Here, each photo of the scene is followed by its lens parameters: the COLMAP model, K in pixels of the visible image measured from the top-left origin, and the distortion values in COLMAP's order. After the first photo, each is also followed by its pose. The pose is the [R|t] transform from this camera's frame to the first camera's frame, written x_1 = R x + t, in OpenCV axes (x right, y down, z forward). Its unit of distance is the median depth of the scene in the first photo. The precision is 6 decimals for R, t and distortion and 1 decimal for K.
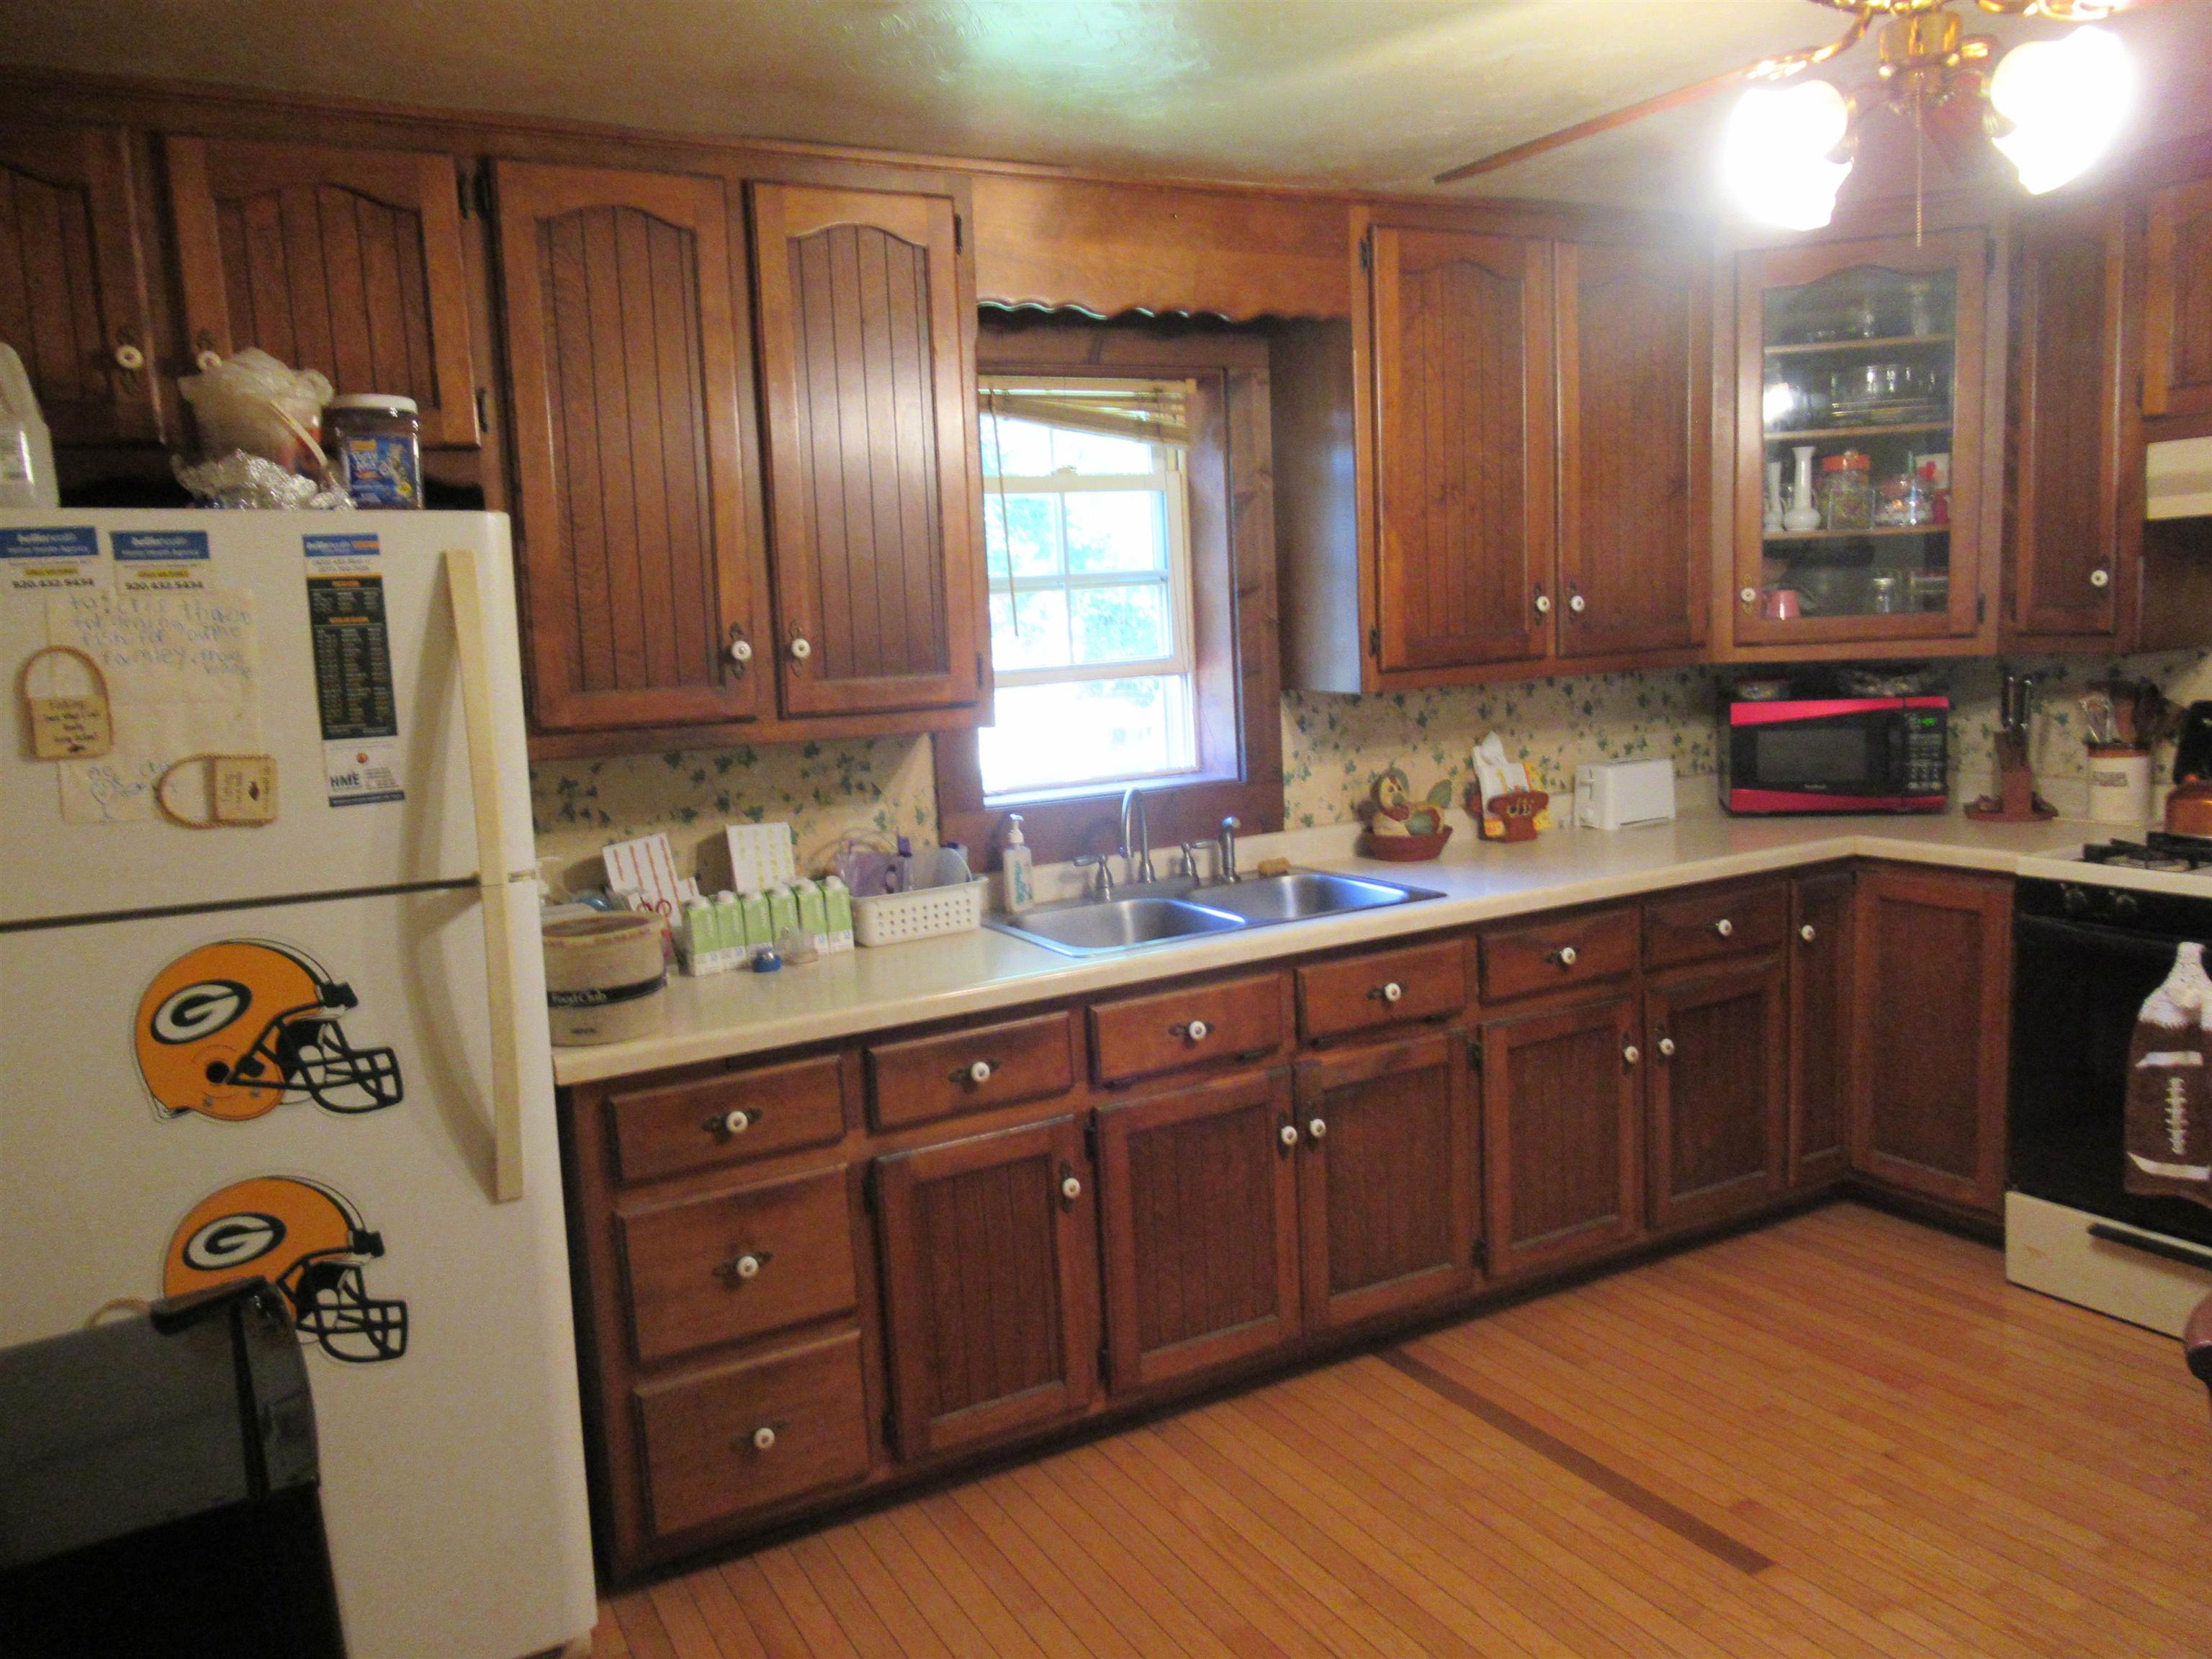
lens RADIAL K [[1644.0, 0, 1114.0], [0, 1644.0, 828.2], [0, 0, 1]] dist [-0.024153, 0.009192]
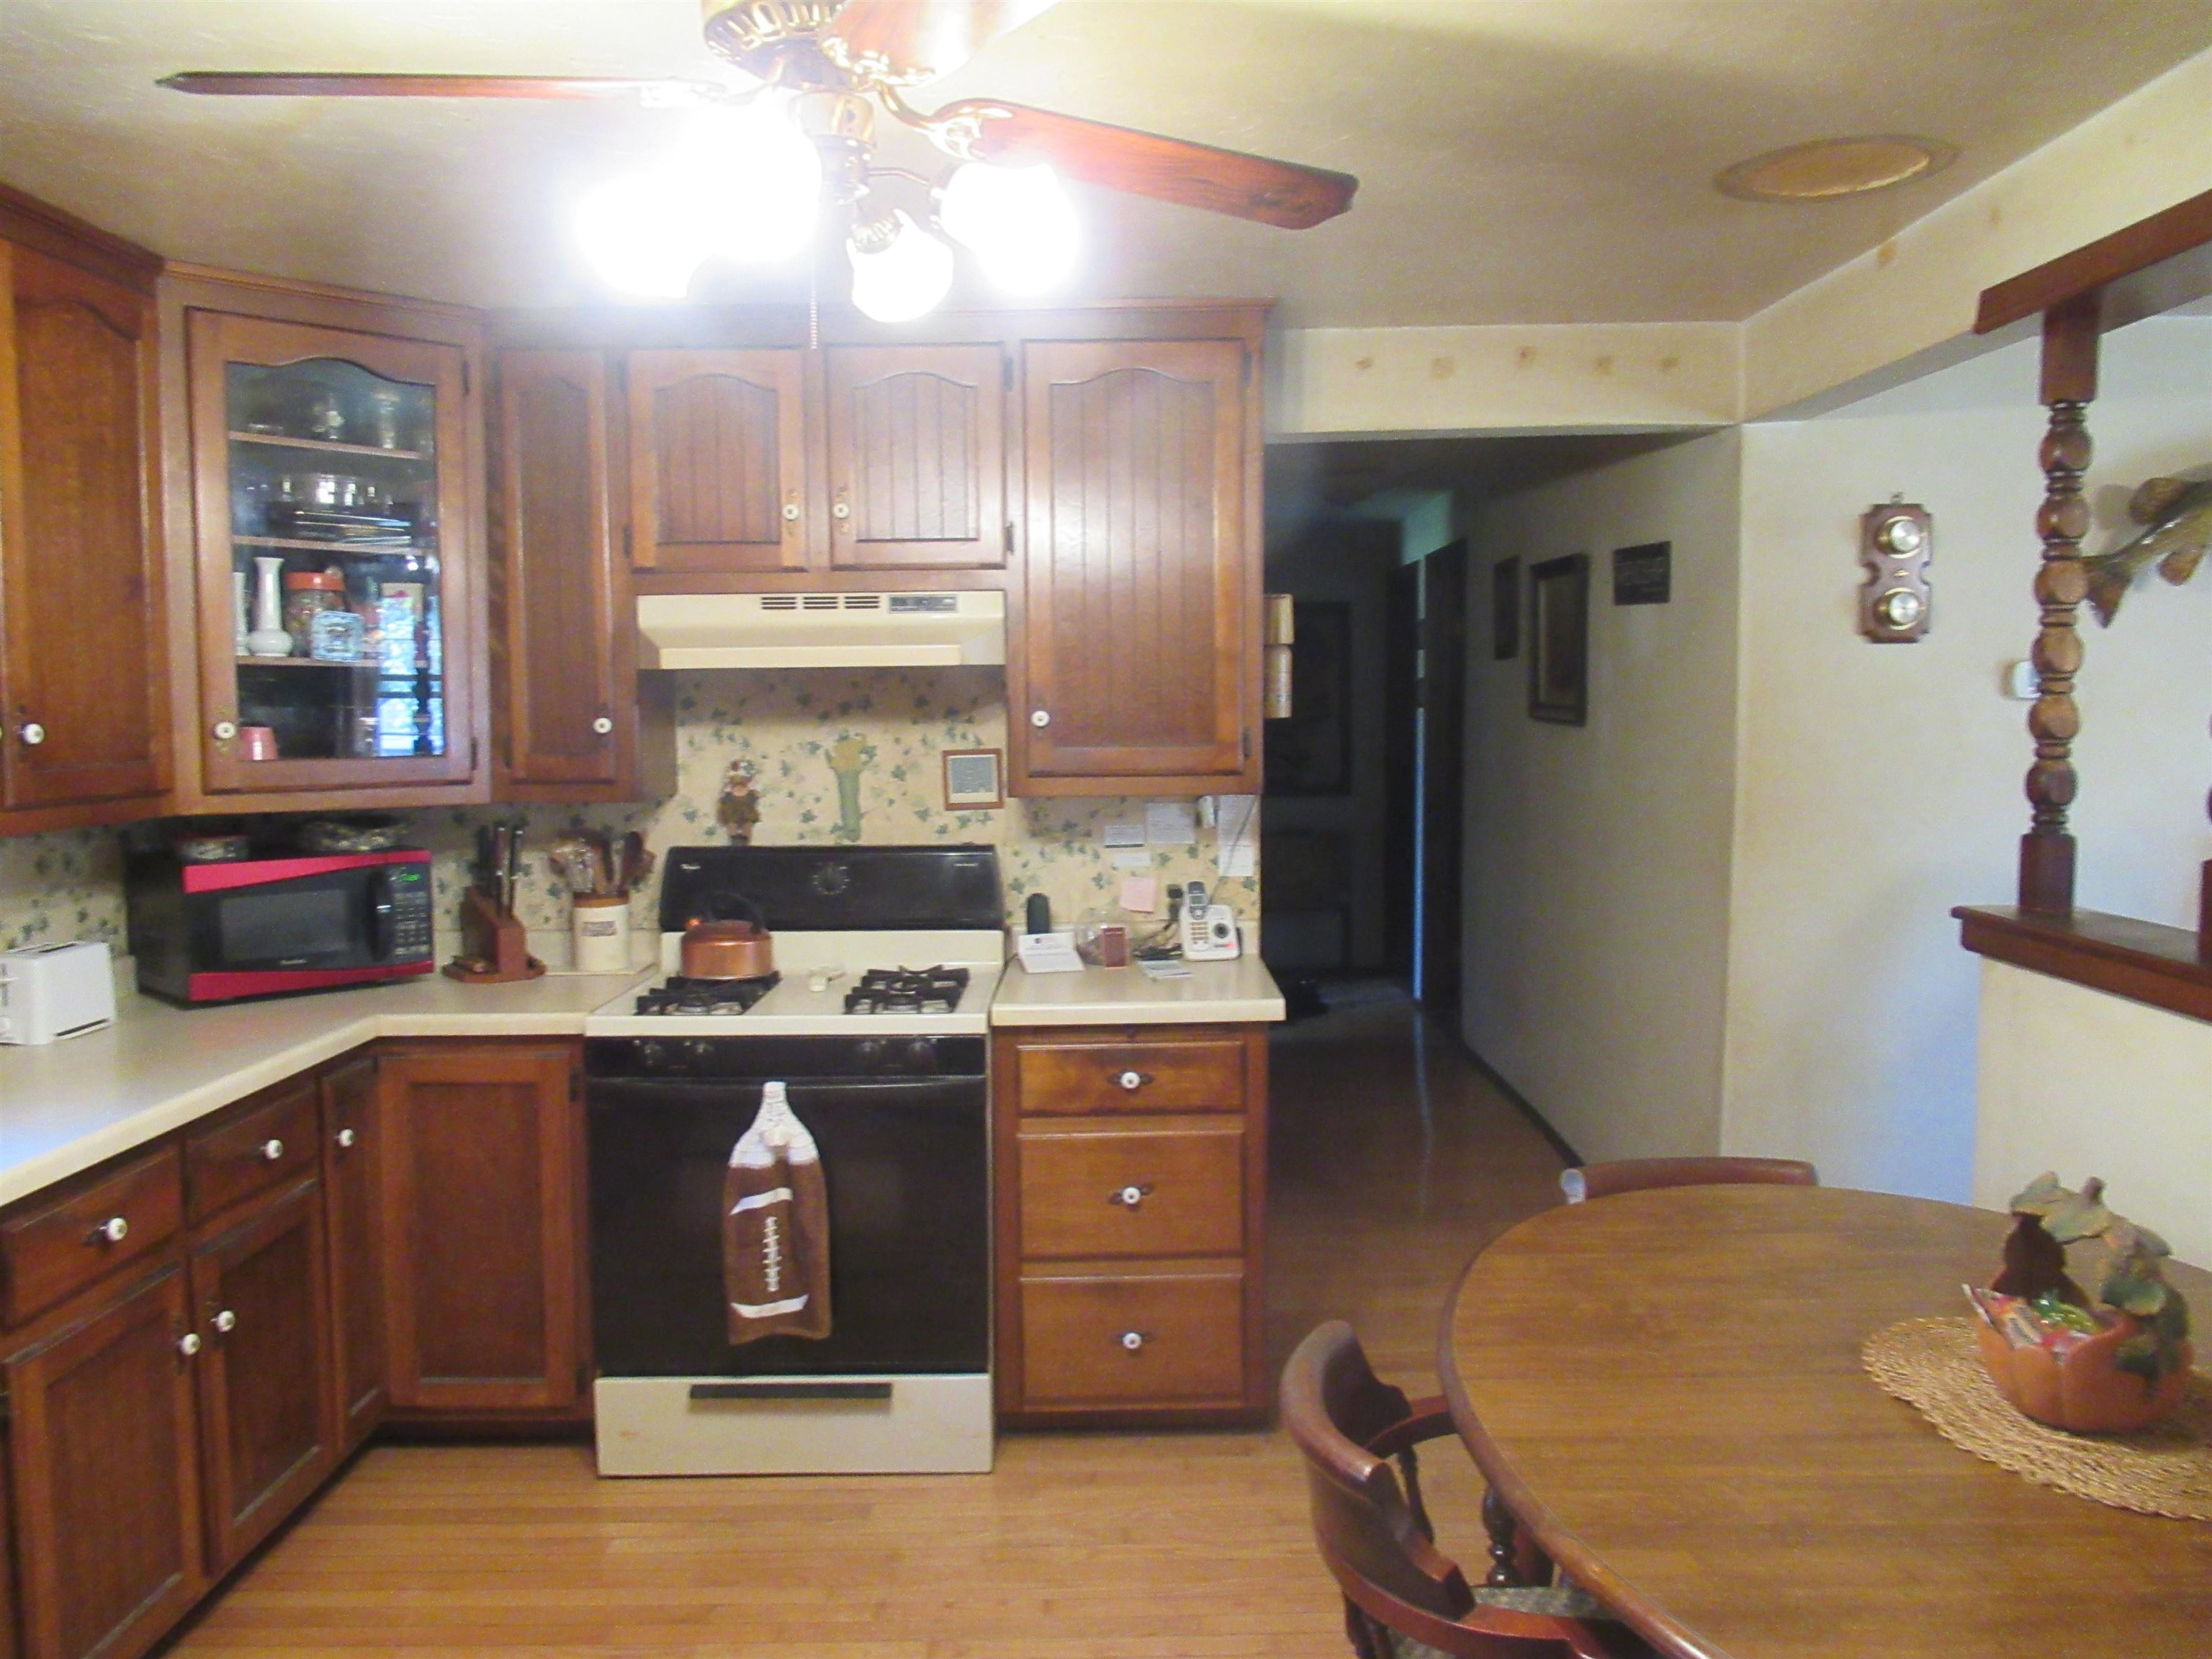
lens RADIAL K [[1678.7, 0, 1110.3], [0, 1678.7, 833.3], [0, 0, 1]] dist [-0.015149, -0.010441]
pose [[0.473146, -0.016475, 0.880830, -0.134014], [0.095526, 0.994890, -0.032704, -0.024692], [-0.875790, 0.099615, 0.472302, 0.245184]]
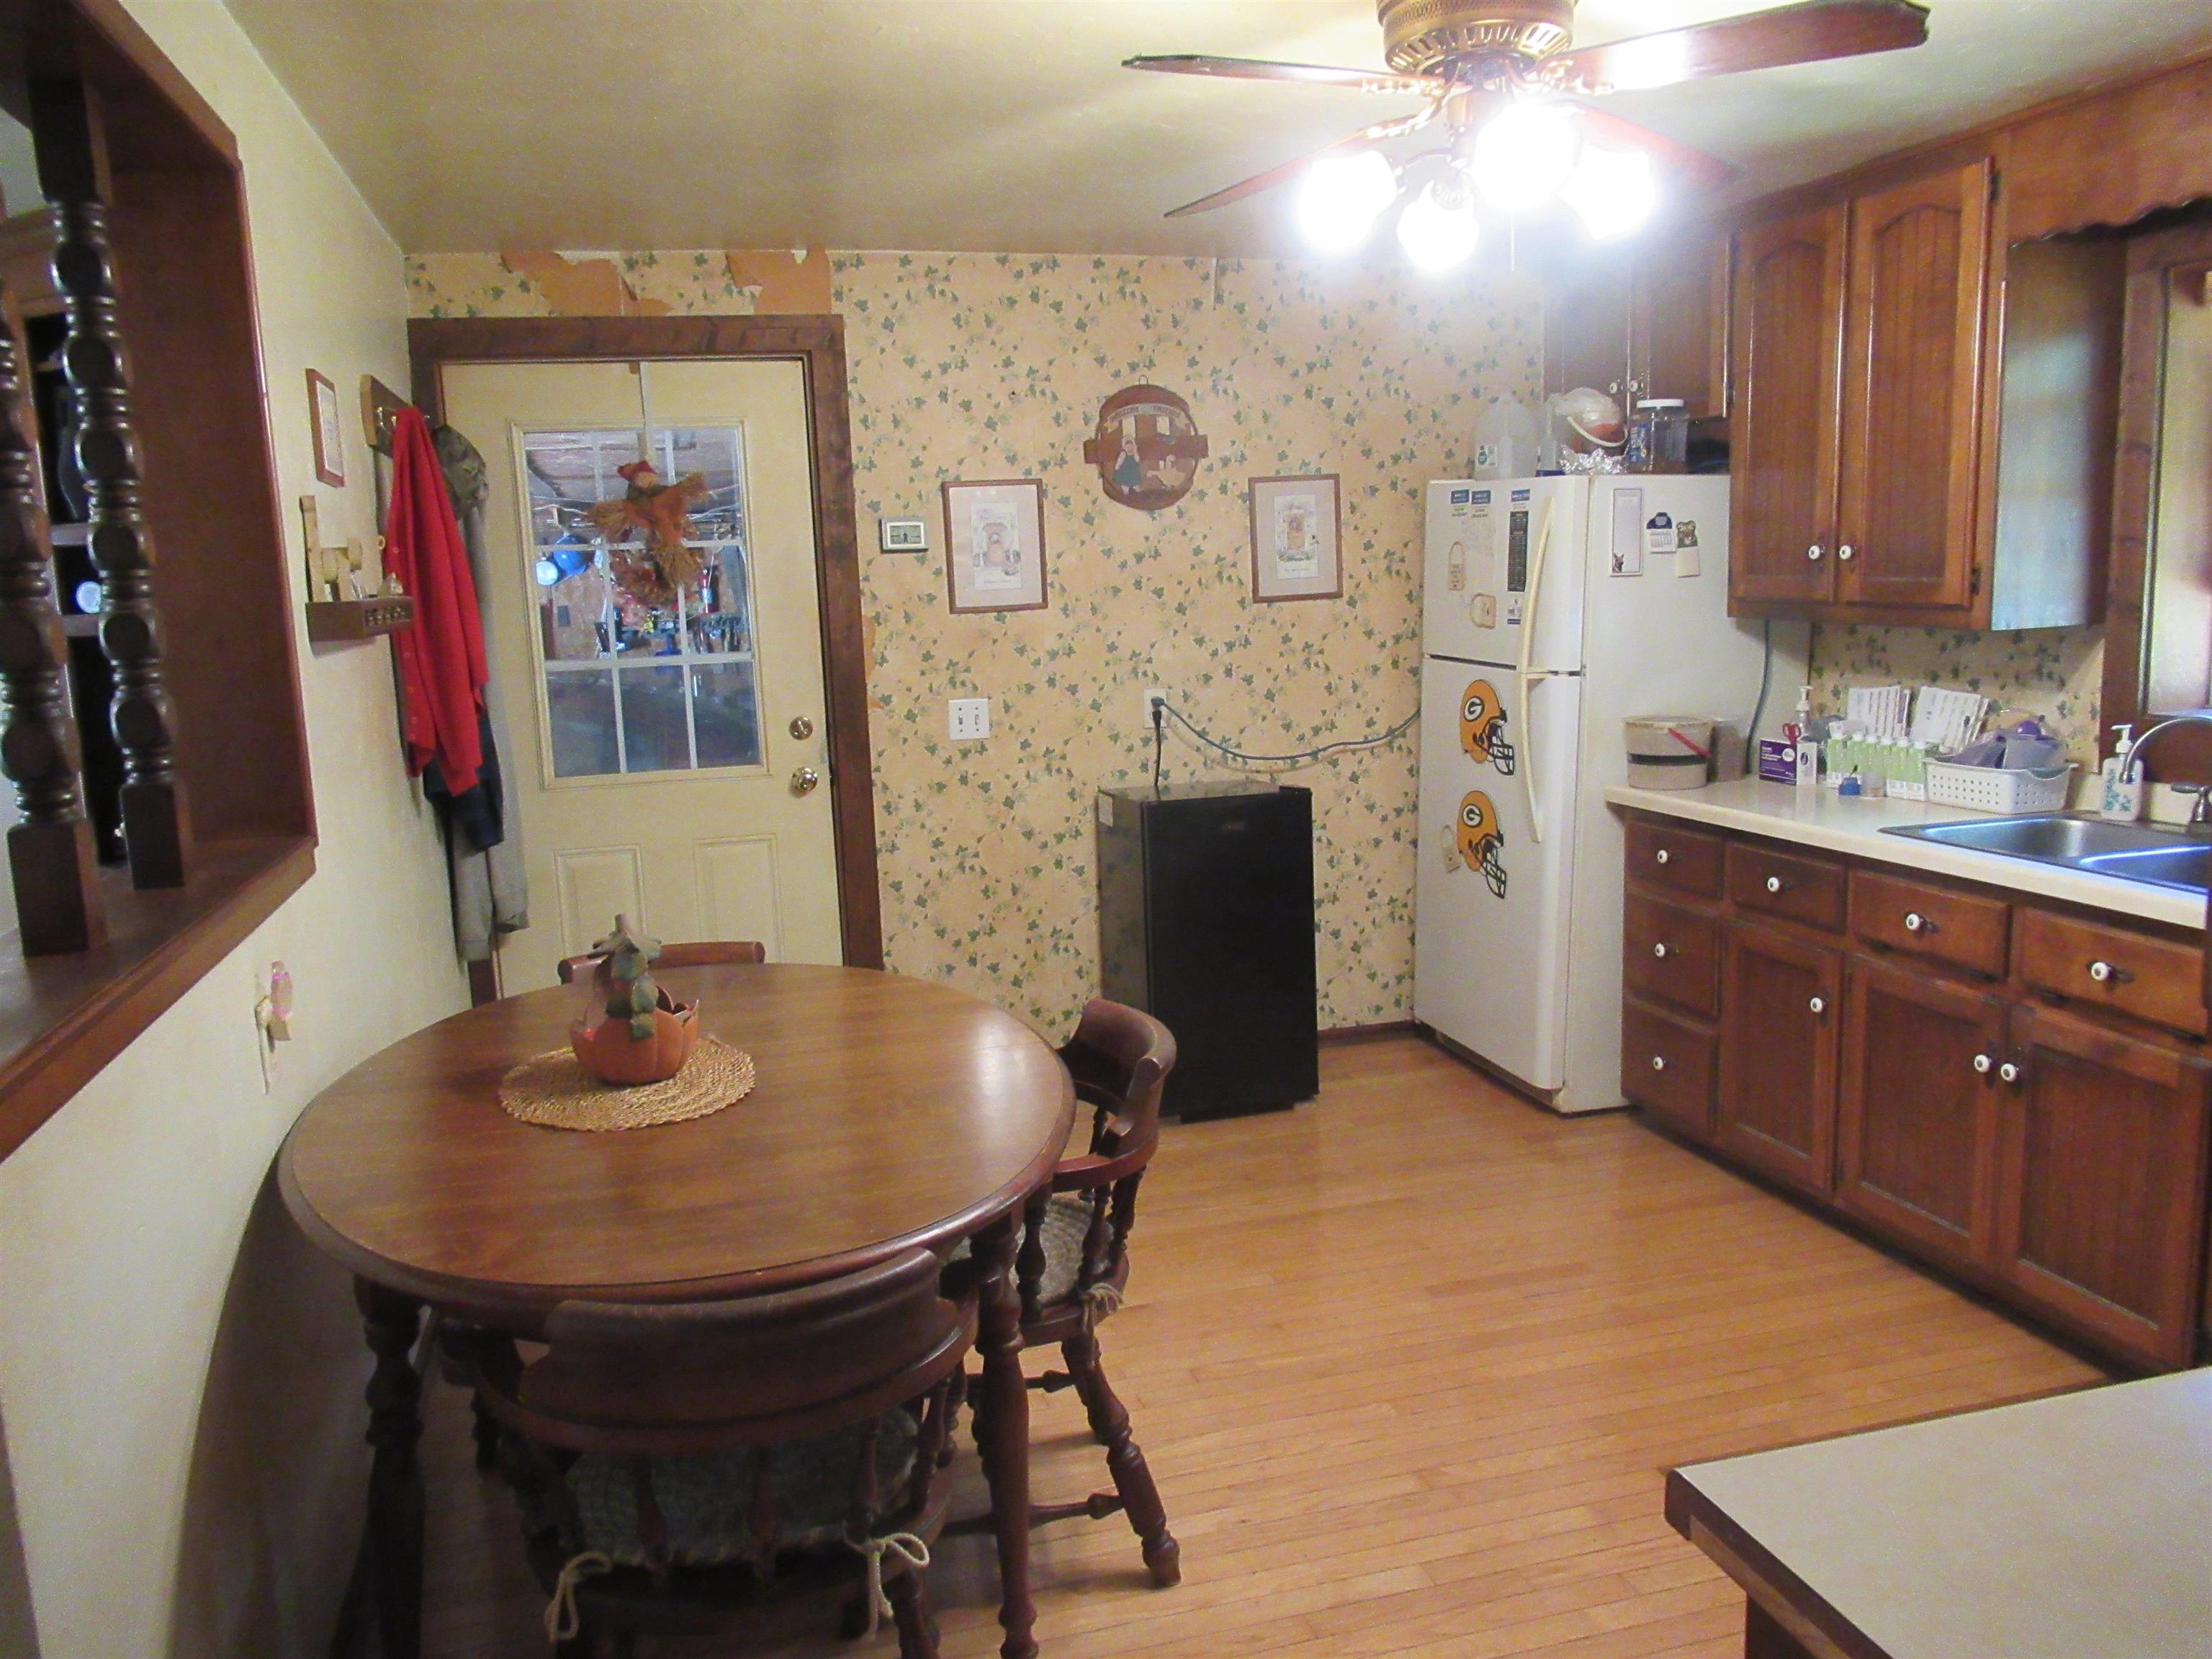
lens RADIAL K [[1644.0, 0, 1083.7], [0, 1644.0, 849.2], [0, 0, 1]] dist [-0.024153, 0.009192]
pose [[-0.236044, 0.223964, -0.945581, 1.493298], [-0.077746, 0.965606, 0.248115, -0.188044], [0.968627, 0.132082, -0.210513, 0.852416]]
